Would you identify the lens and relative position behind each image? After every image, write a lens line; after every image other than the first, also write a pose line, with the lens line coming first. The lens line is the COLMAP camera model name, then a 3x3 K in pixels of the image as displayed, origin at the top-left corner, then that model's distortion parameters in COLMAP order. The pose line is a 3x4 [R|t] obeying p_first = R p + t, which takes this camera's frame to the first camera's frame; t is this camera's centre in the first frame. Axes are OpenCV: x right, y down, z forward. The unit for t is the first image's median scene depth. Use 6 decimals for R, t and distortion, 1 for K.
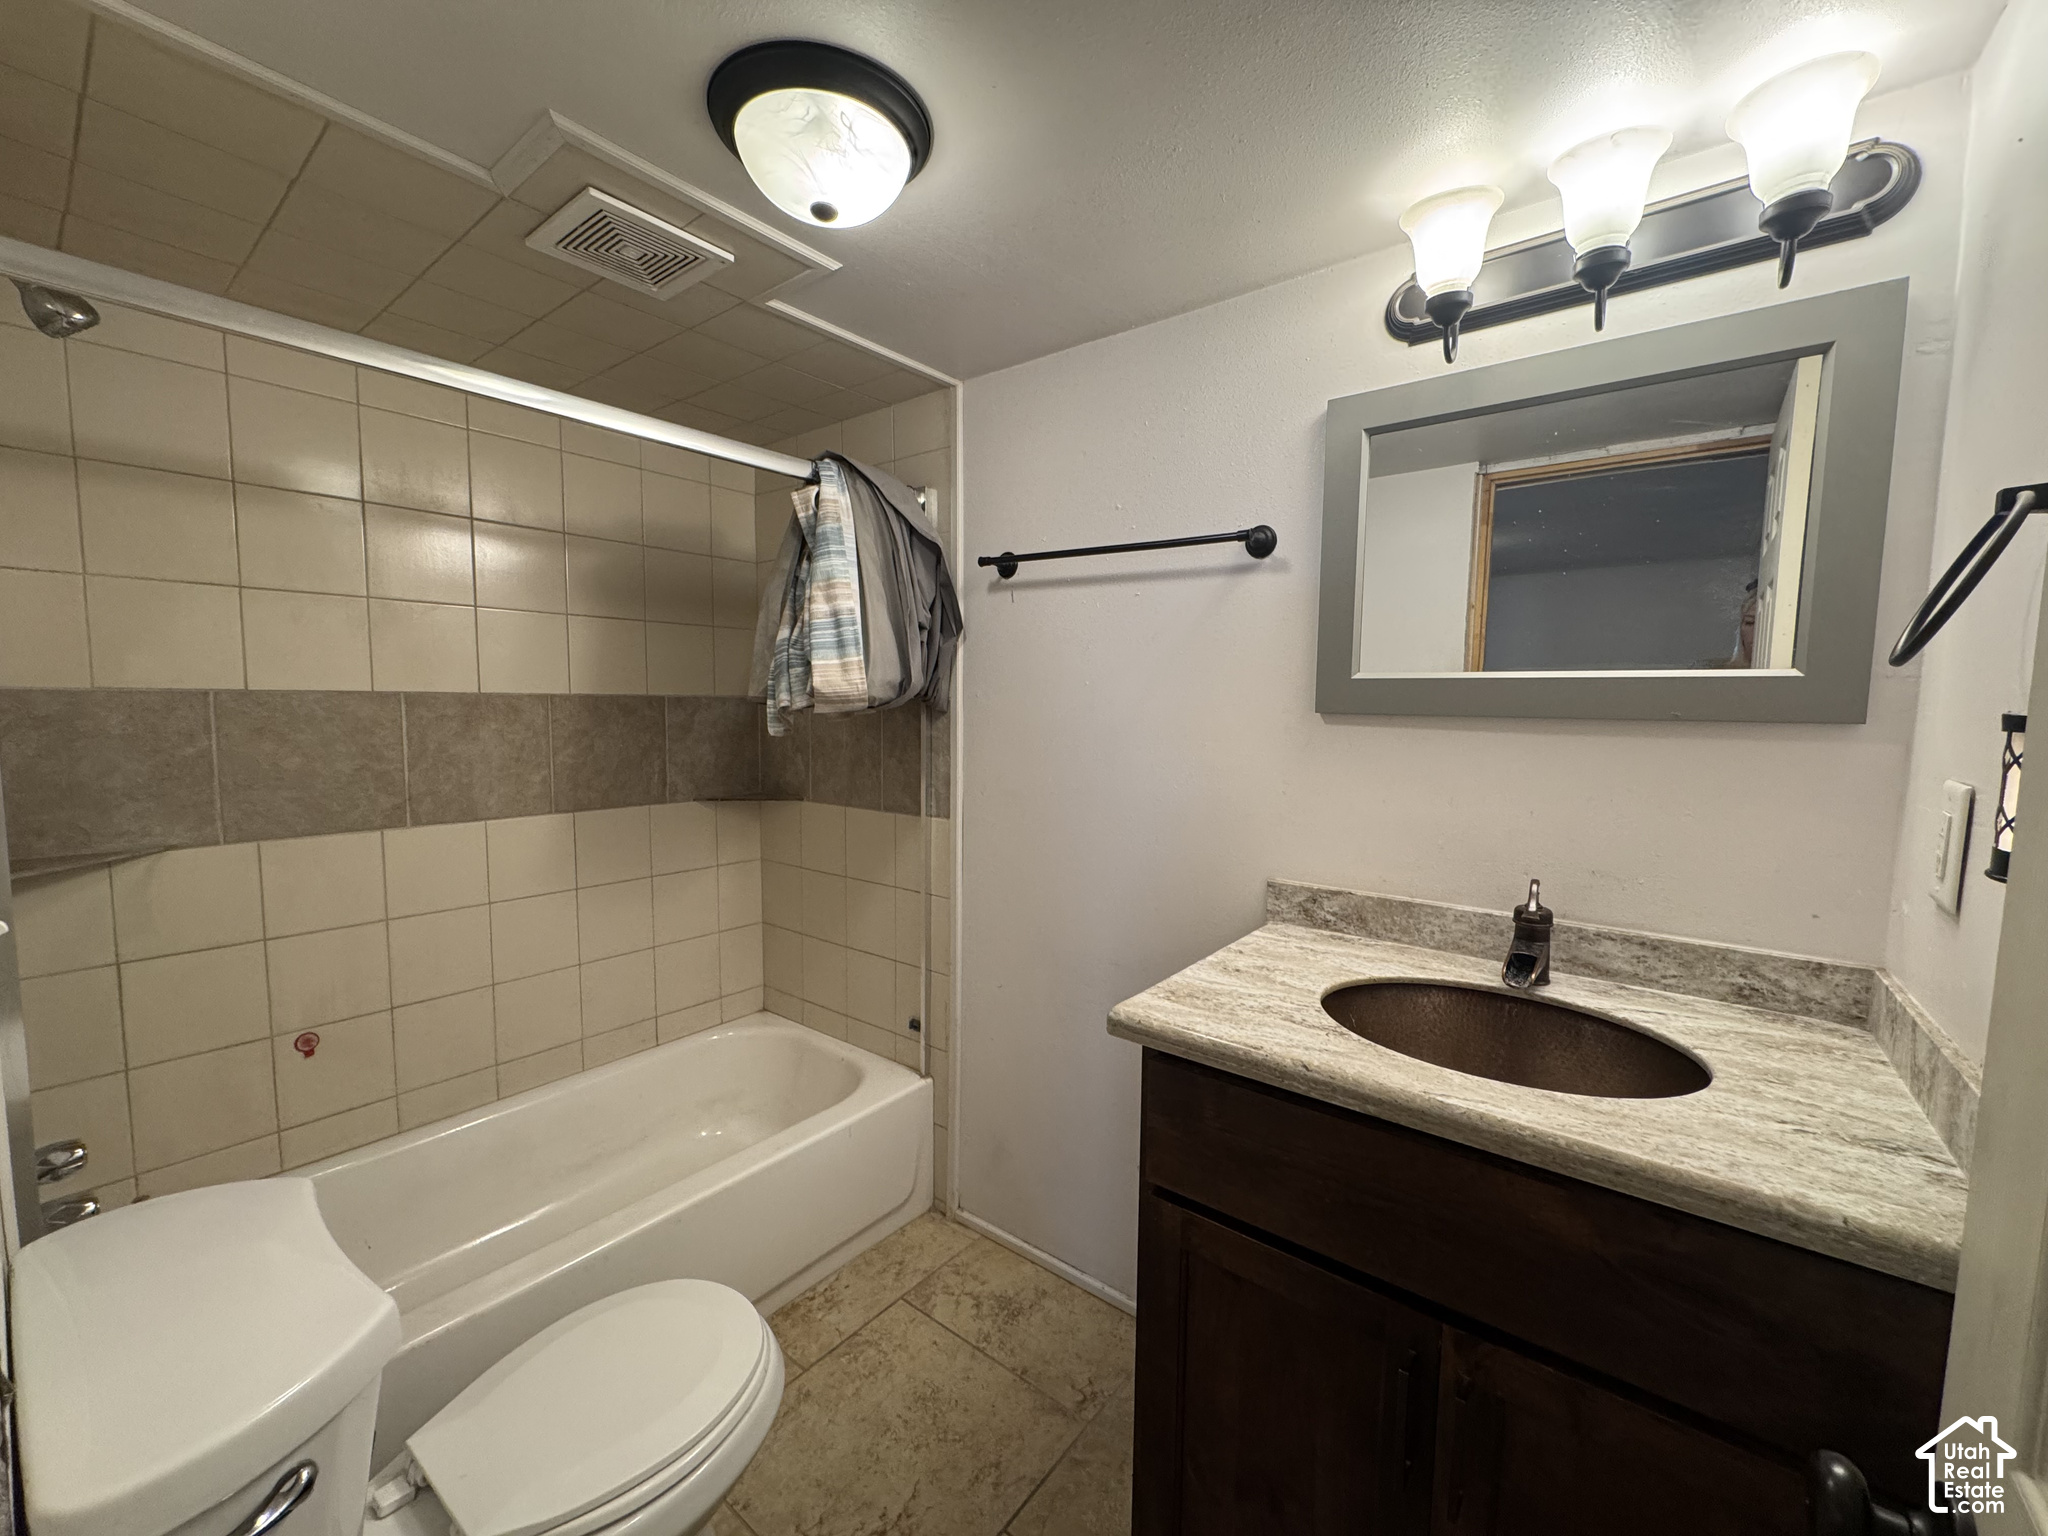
lens RADIAL K [[817.3, 0, 1022.1], [0, 817.3, 770.1], [0, 0, 1]] dist [-0.004281, 0.000777]
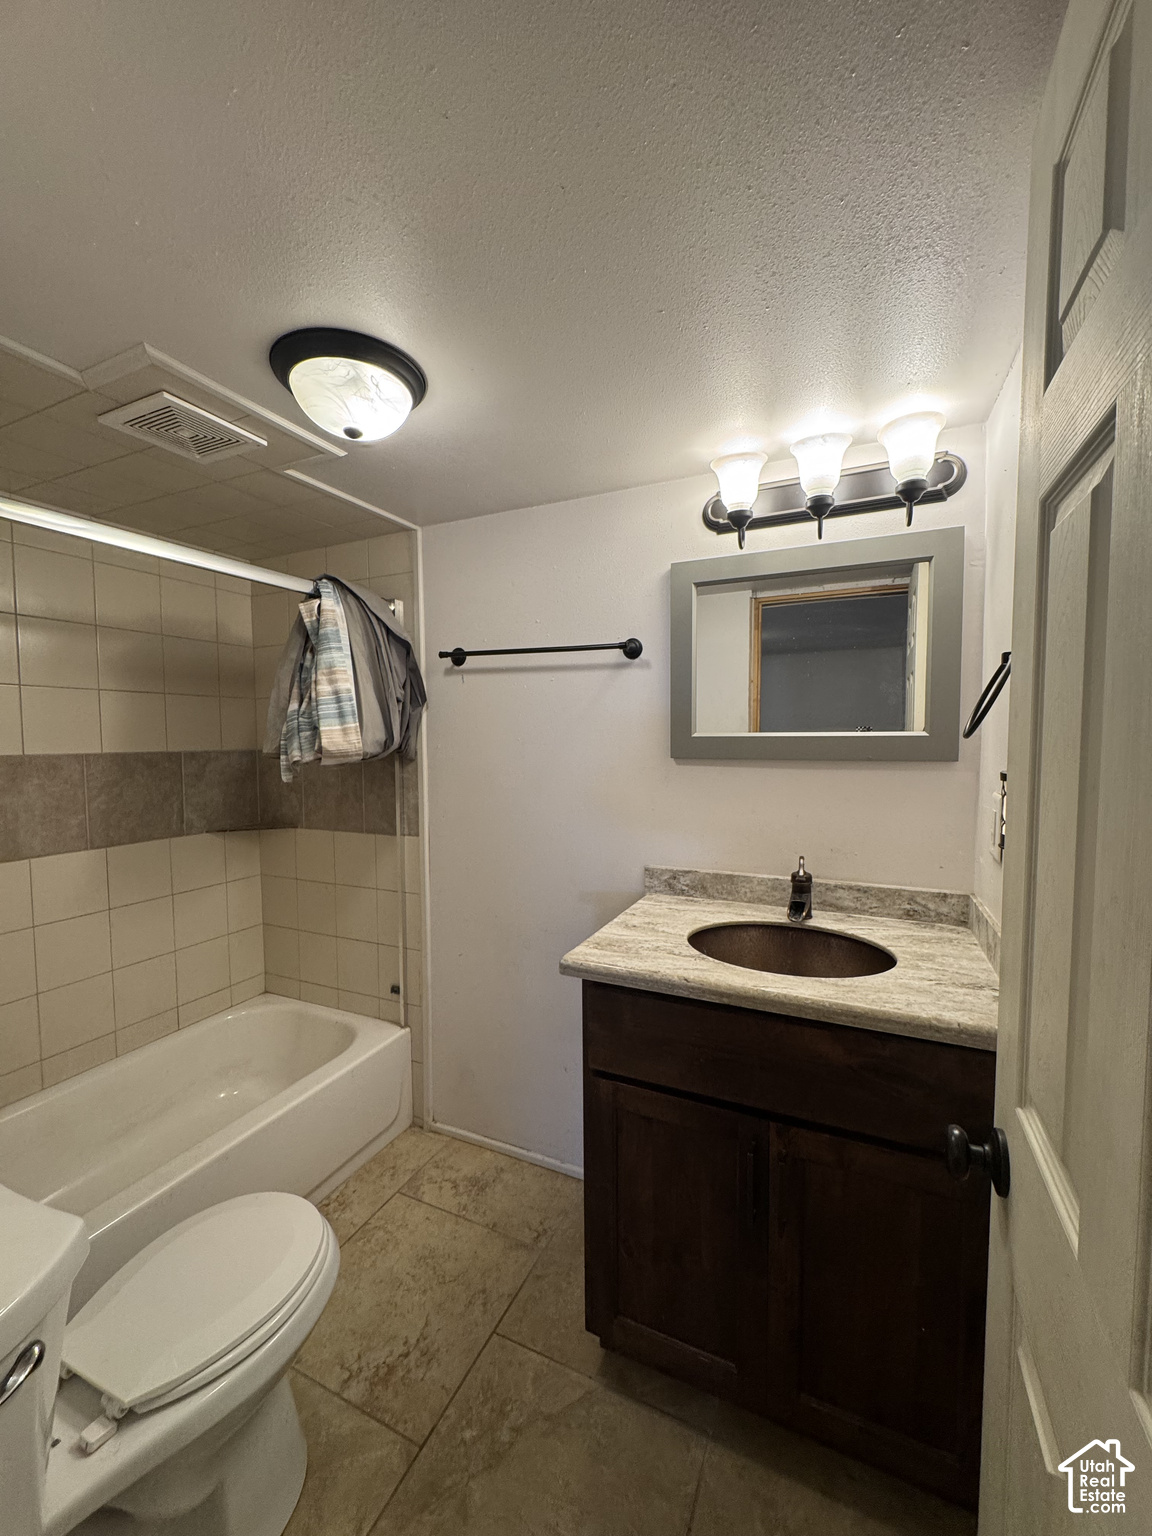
lens RADIAL K [[613.0, 0, 576.3], [0, 613.0, 768.5], [0, 0, 1]] dist [-0.004281, 0.000777]
pose [[0.973104, -0.029144, 0.228517, -0.095266], [0.036659, 0.998915, -0.028708, -0.024533], [-0.227433, 0.036314, 0.973116, -0.116240]]
